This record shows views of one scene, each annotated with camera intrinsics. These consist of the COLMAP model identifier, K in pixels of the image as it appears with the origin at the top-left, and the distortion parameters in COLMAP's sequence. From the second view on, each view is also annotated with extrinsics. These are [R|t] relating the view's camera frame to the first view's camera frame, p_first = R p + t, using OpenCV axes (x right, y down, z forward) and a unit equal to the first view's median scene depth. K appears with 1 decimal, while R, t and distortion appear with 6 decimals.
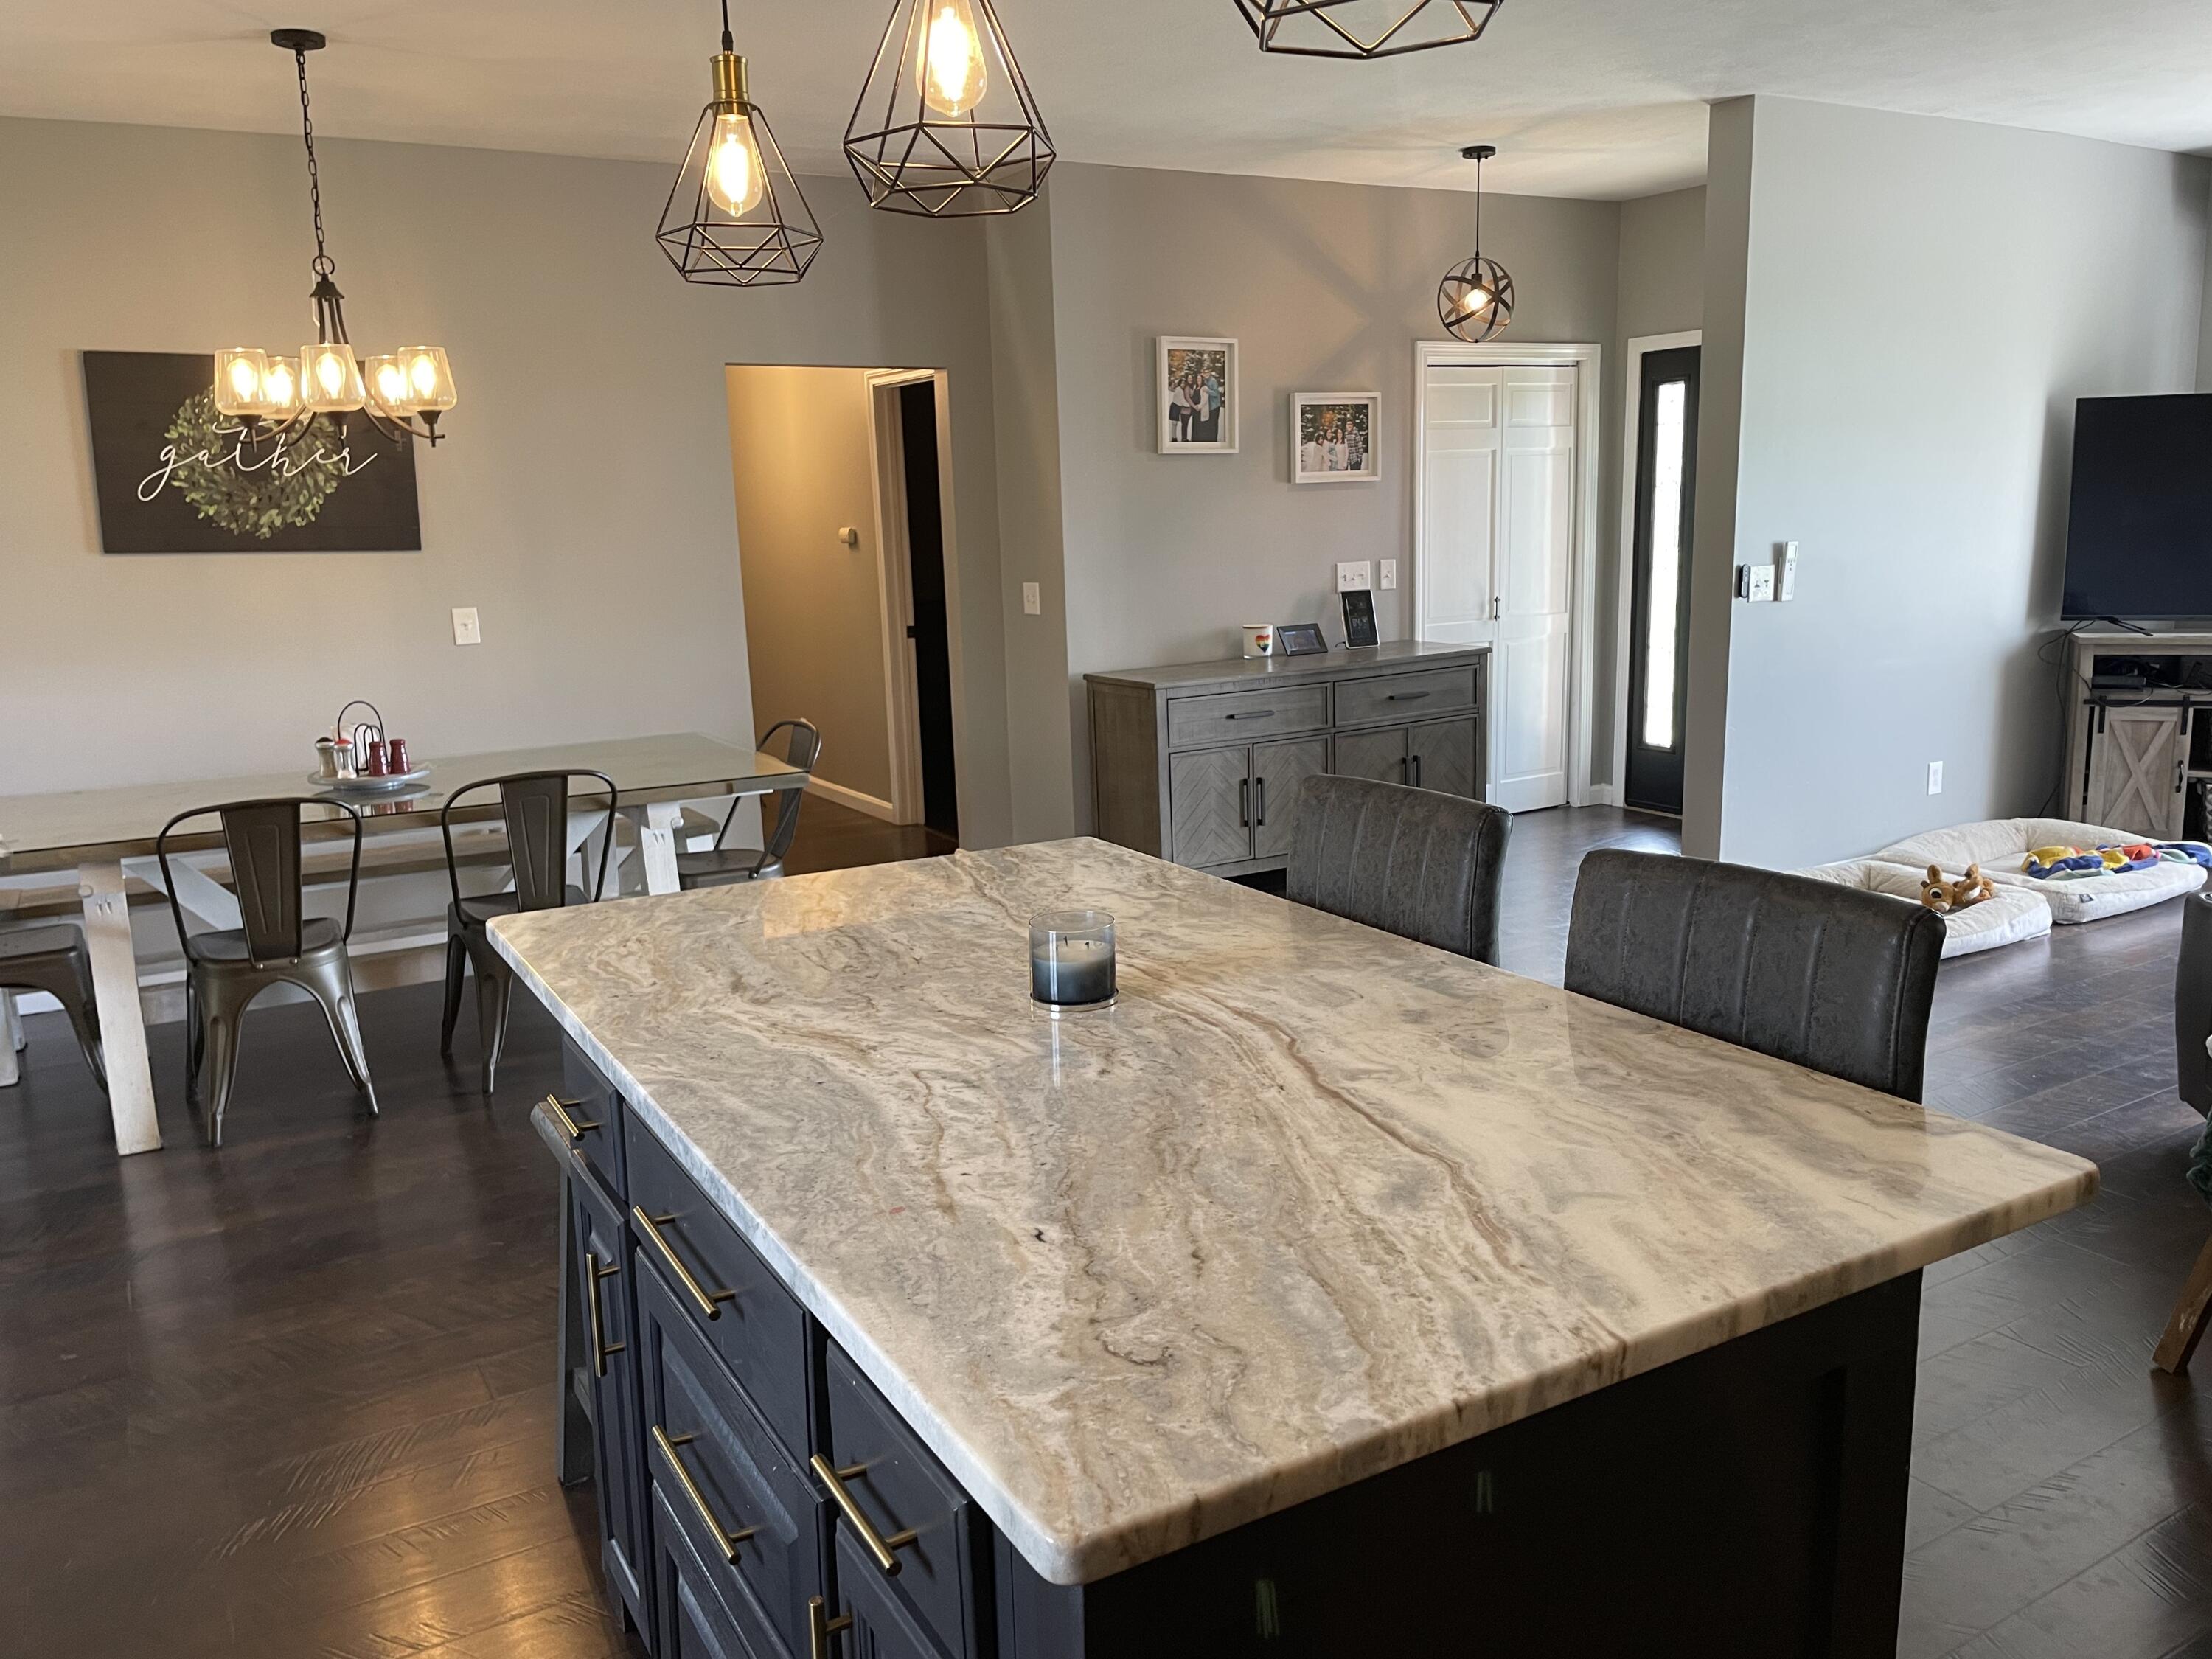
lens RADIAL K [[1666.9, 0, 1116.1], [0, 1666.9, 817.3], [0, 0, 1]] dist [0.097558, -0.136018]
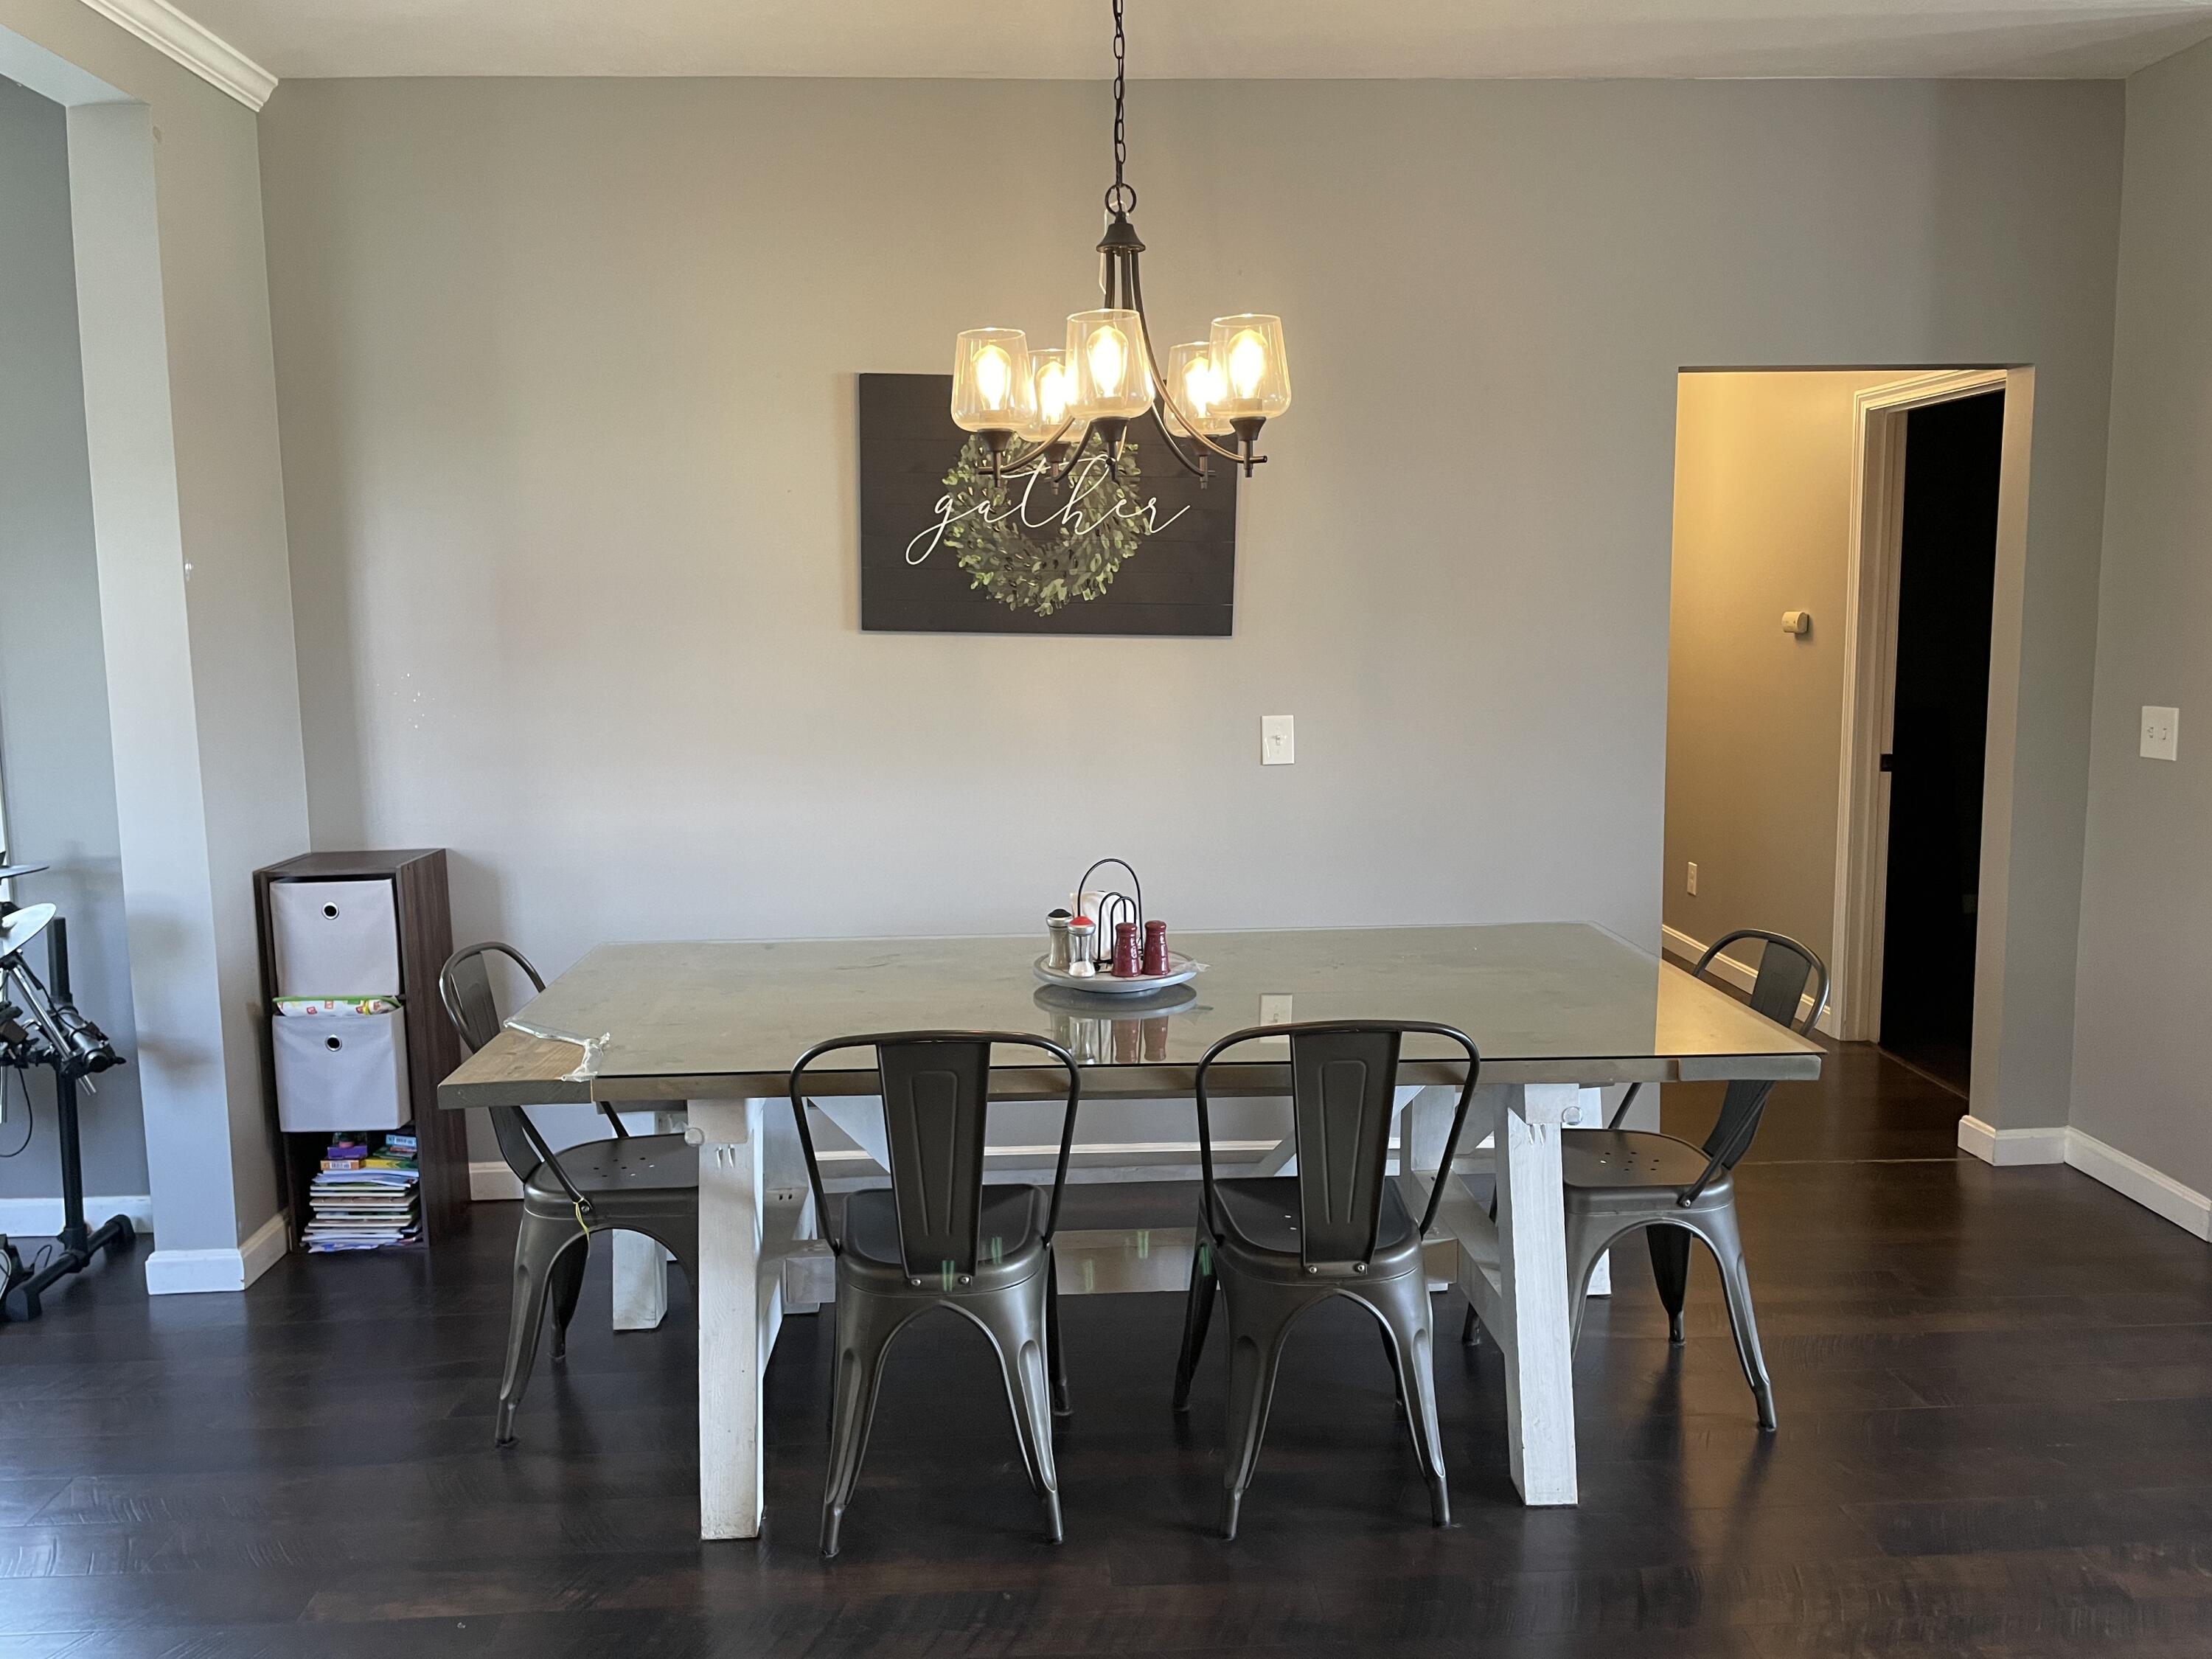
lens RADIAL K [[1666.9, 0, 1116.1], [0, 1666.9, 817.3], [0, 0, 1]] dist [0.097558, -0.136018]
pose [[0.888832, 0.077132, -0.451695, -0.108742], [-0.098609, 0.994833, -0.024161, -0.050845], [0.447498, 0.066016, 0.891845, 0.299211]]
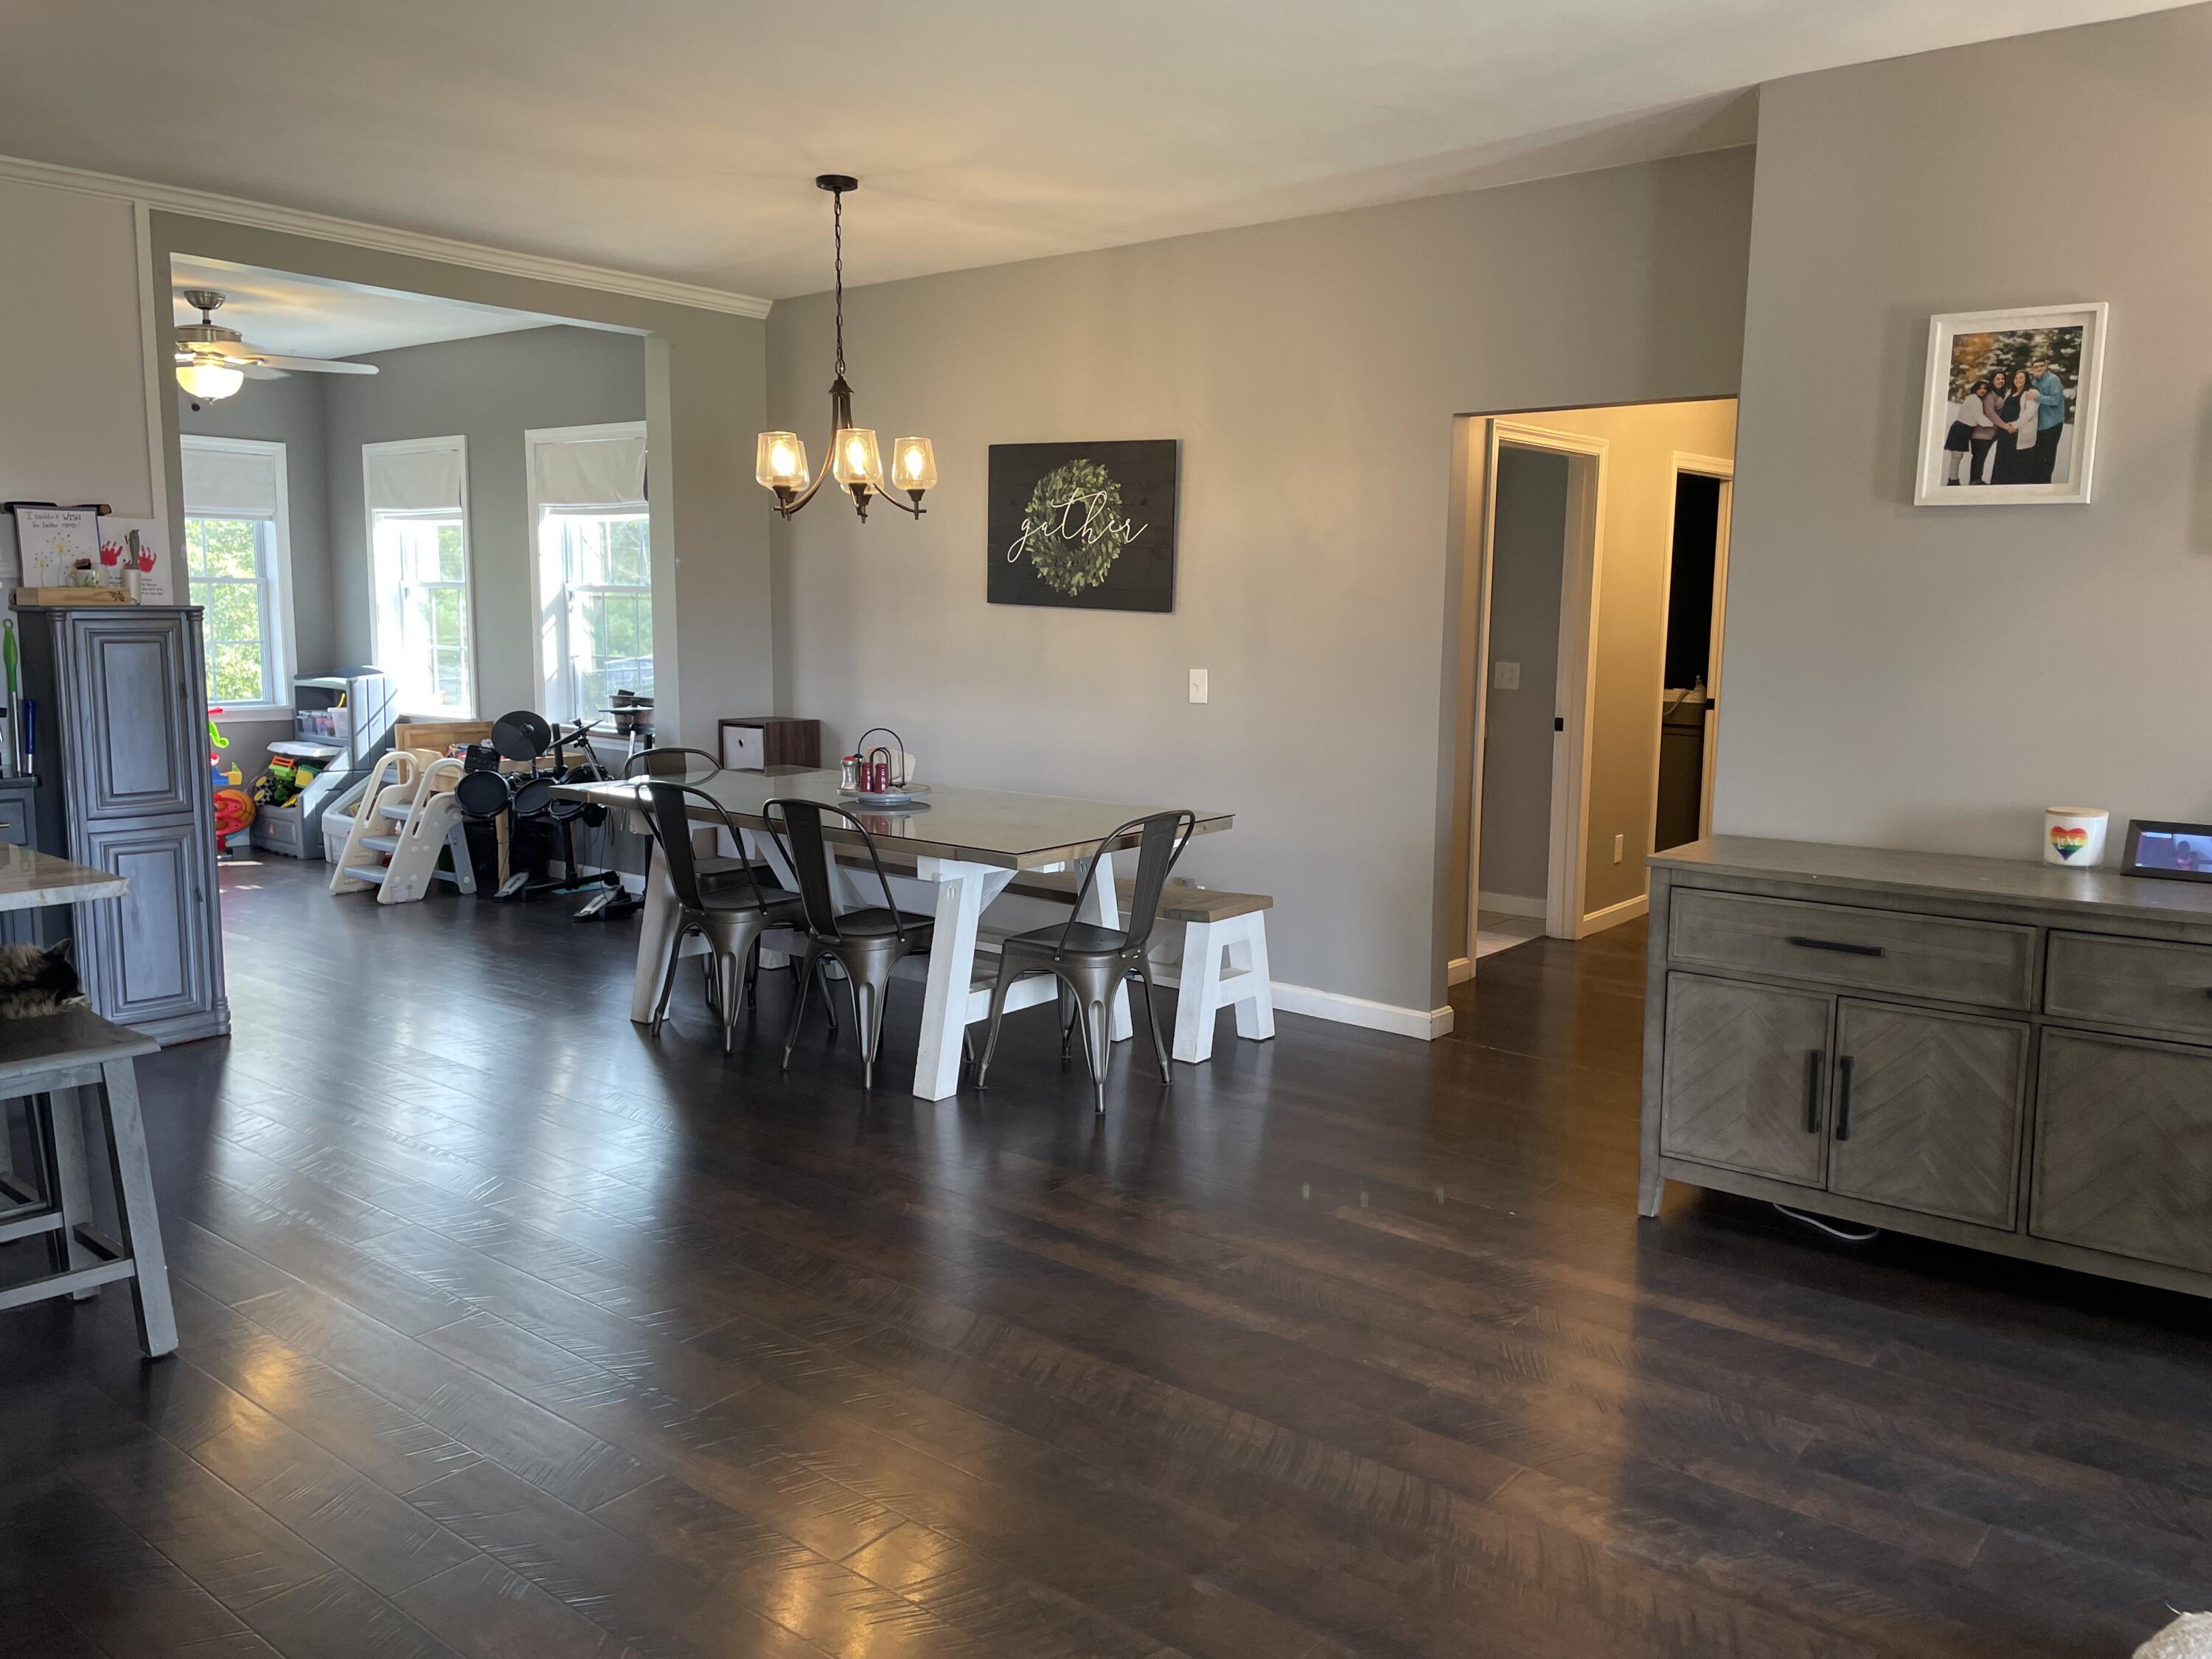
lens RADIAL K [[1666.9, 0, 1116.1], [0, 1666.9, 817.3], [0, 0, 1]] dist [0.097558, -0.136018]
pose [[0.352868, 0.154529, -0.922824, 0.517565], [-0.196101, 0.976578, 0.088546, -0.105761], [0.914893, 0.149722, 0.374906, 0.527786]]
